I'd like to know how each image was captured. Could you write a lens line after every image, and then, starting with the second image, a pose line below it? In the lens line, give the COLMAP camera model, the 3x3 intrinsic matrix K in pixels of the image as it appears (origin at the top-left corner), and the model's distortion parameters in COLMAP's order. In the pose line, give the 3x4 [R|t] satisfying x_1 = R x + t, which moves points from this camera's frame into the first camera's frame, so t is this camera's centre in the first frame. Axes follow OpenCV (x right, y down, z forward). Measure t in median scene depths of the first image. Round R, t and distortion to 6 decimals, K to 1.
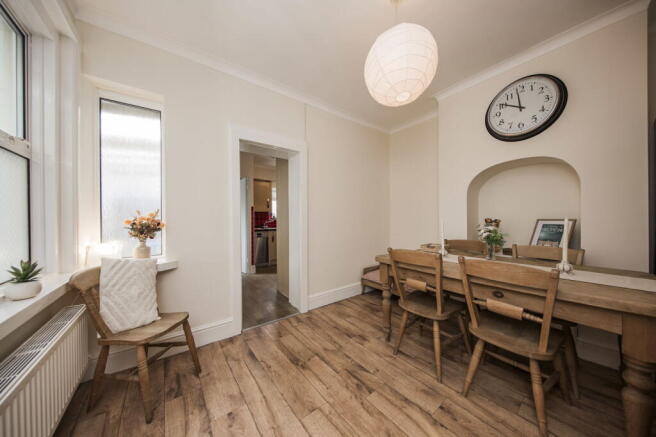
lens RADIAL K [[216.3, 0, 329.1], [0, 216.3, 217.3], [0, 0, 1]] dist [-0.000163, -0.000012]
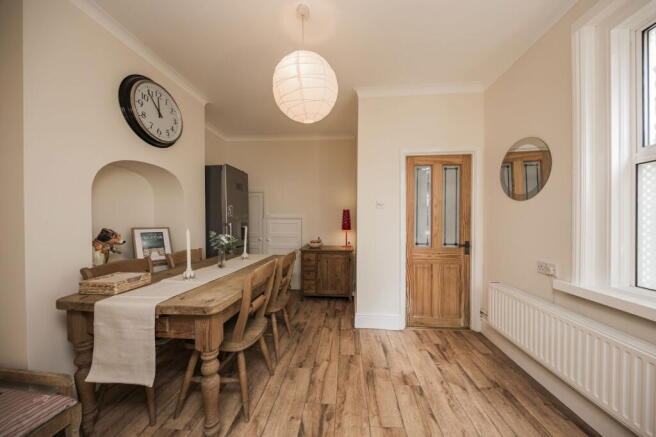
lens RADIAL K [[216.3, 0, 331.3], [0, 216.3, 222.2], [0, 0, 1]] dist [-0.000163, -0.000012]
pose [[-0.746181, -0.003051, 0.665736, -0.446443], [0.001373, 0.999980, 0.006122, -0.030946], [-0.665741, 0.005482, -0.746162, 1.595343]]
